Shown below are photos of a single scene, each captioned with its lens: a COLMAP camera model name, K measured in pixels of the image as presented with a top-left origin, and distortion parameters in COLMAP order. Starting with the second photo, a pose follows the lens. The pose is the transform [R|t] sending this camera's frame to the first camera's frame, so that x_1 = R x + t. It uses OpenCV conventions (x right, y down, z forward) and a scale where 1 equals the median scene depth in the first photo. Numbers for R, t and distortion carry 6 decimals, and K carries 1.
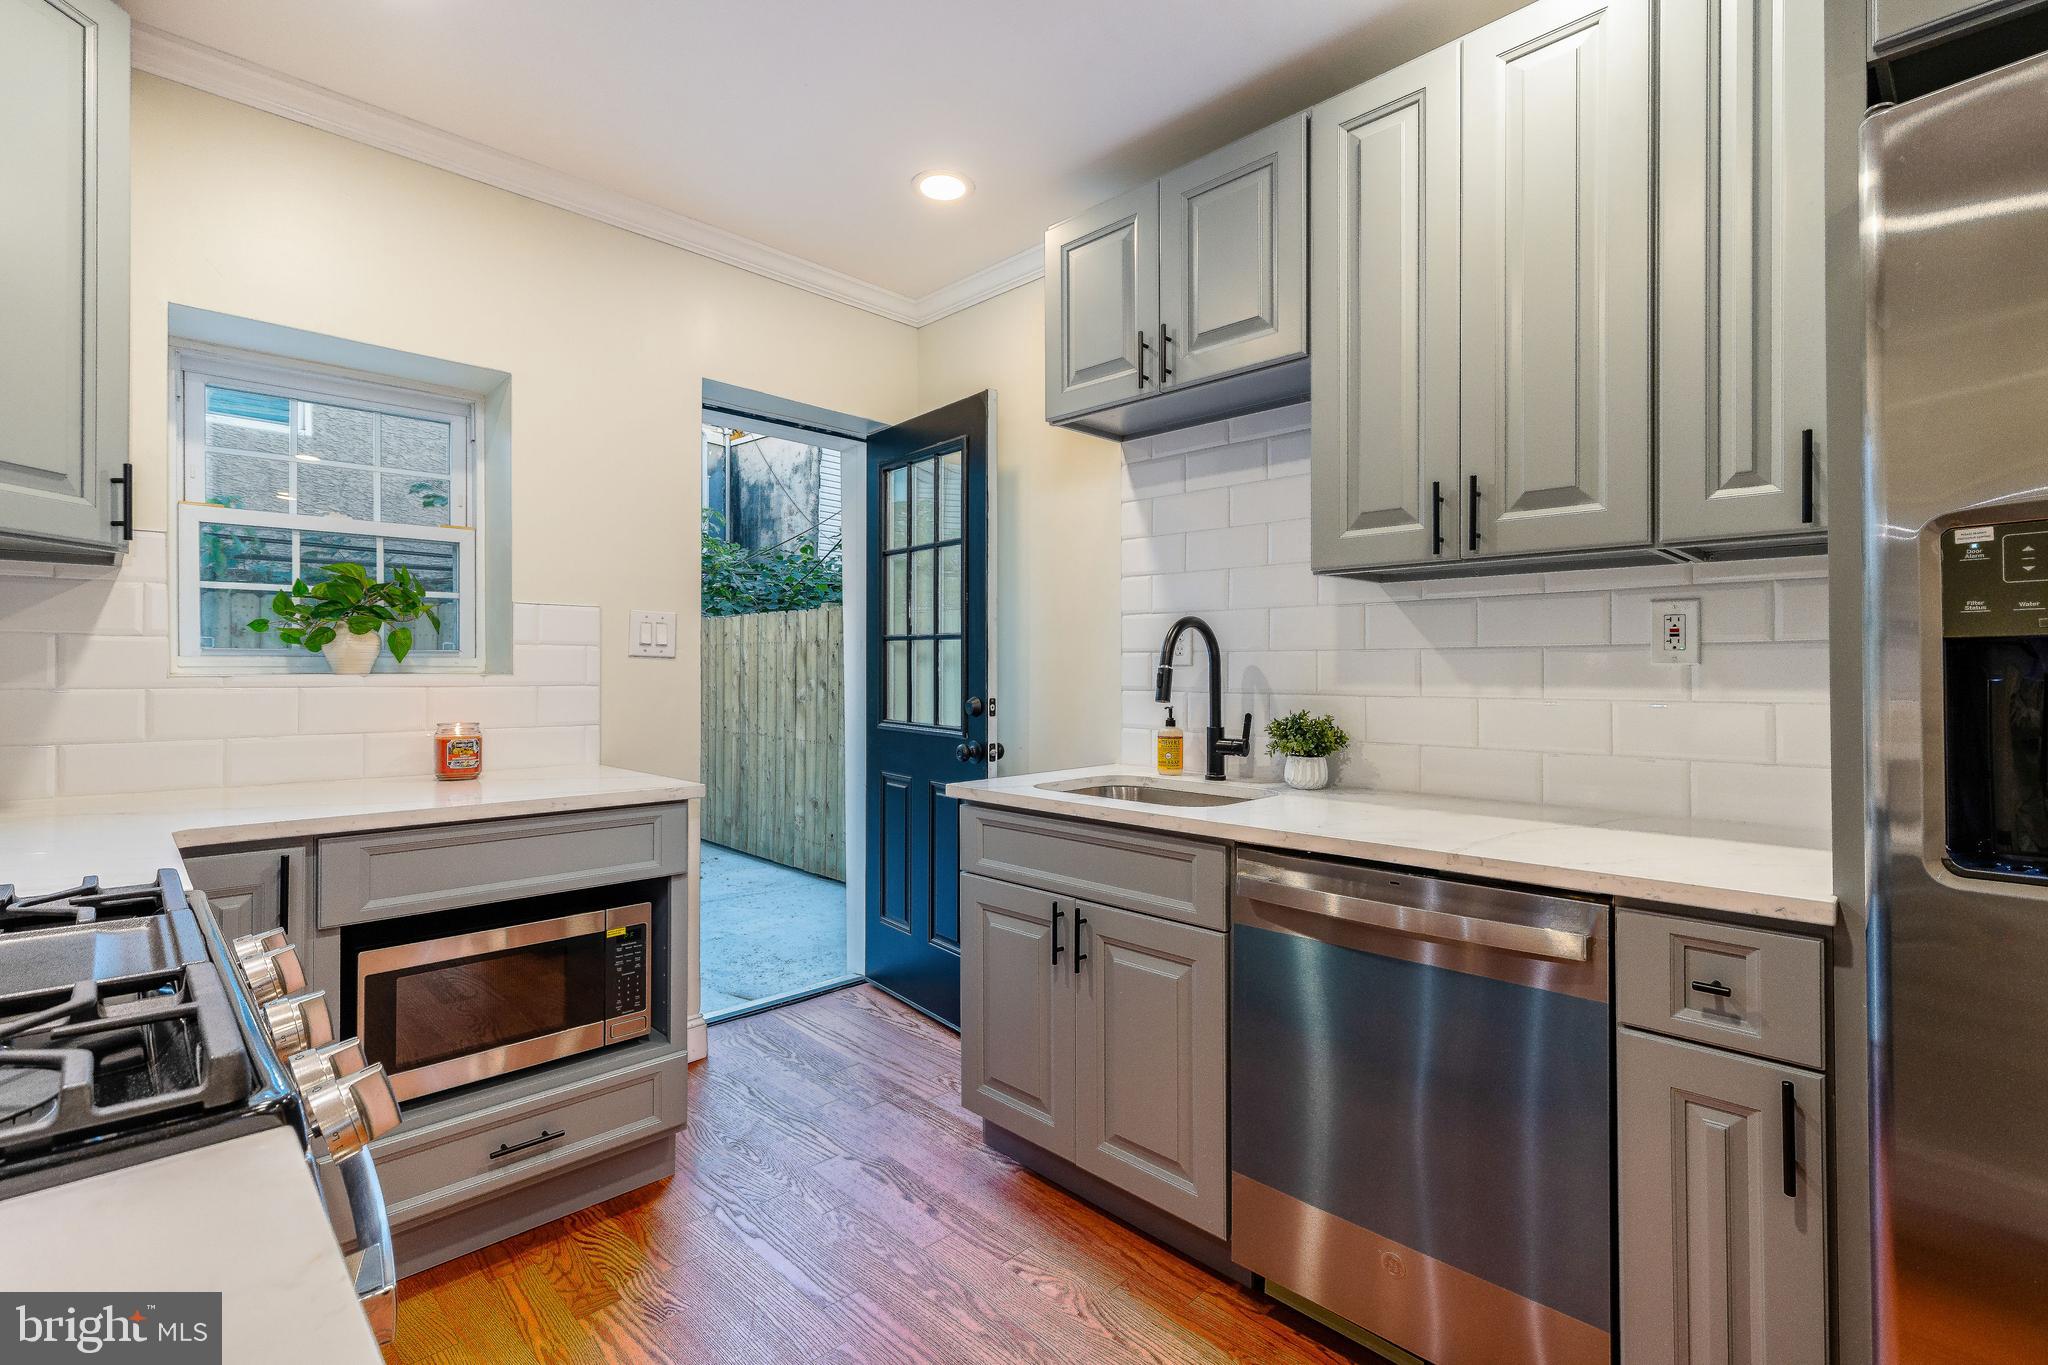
lens RADIAL K [[925.9, 0, 1028.8], [0, 925.9, 683.2], [0, 0, 1]] dist [0.007391, -0.000180]
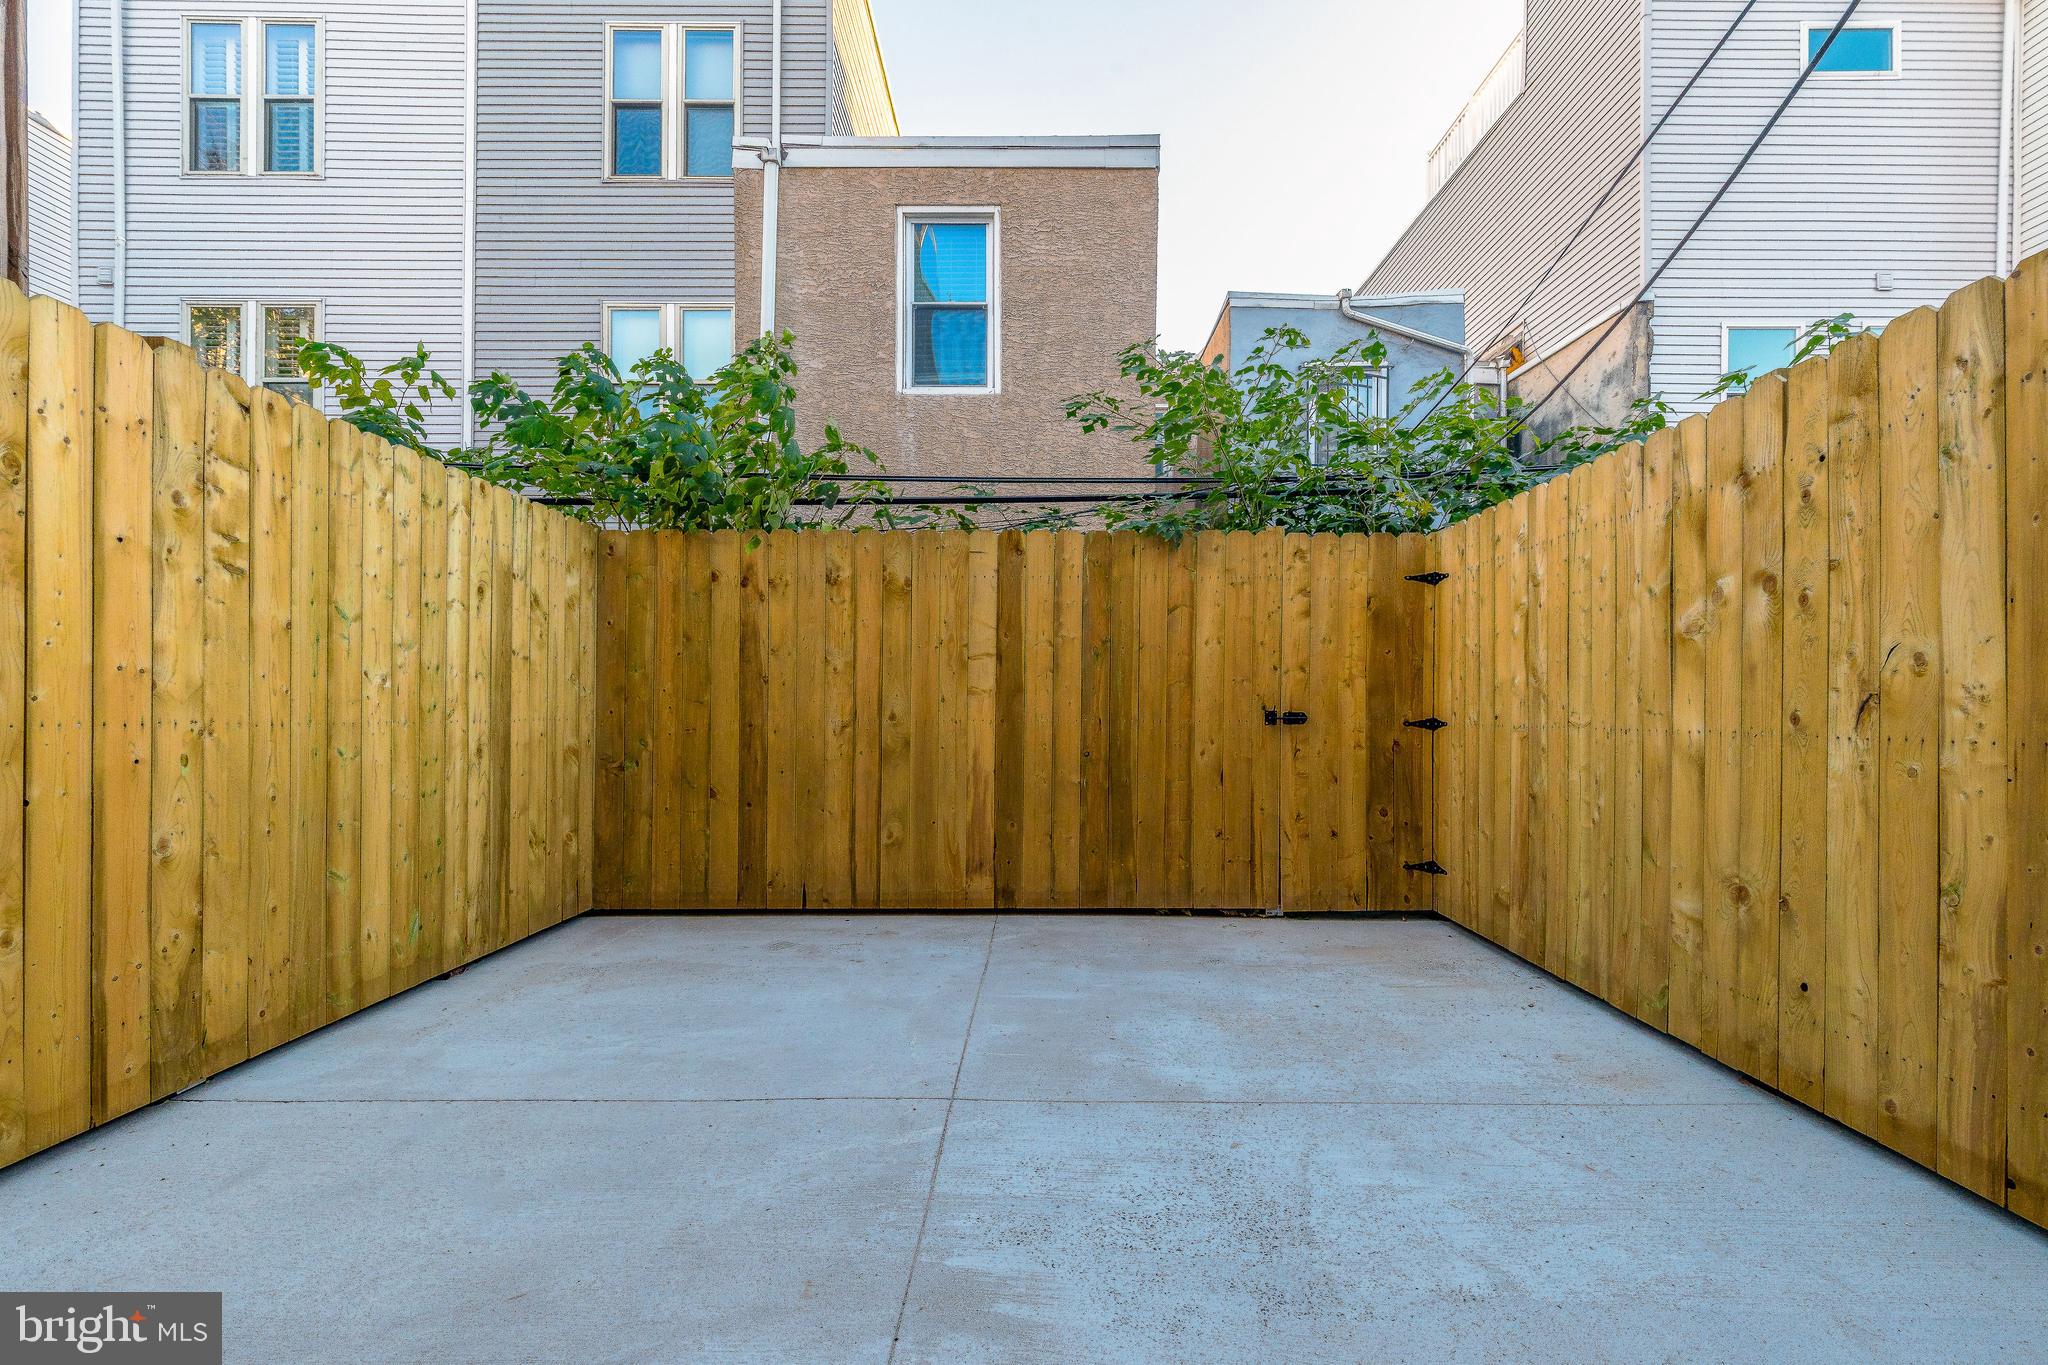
lens RADIAL K [[925.9, 0, 1059.8], [0, 925.9, 719.9], [0, 0, 1]] dist [0.007391, -0.000180]
pose [[0.723690, -0.004771, -0.690109, -0.170158], [0.000250, 0.999978, -0.006651, 0.061216], [0.690125, 0.004640, 0.723675, 0.528524]]
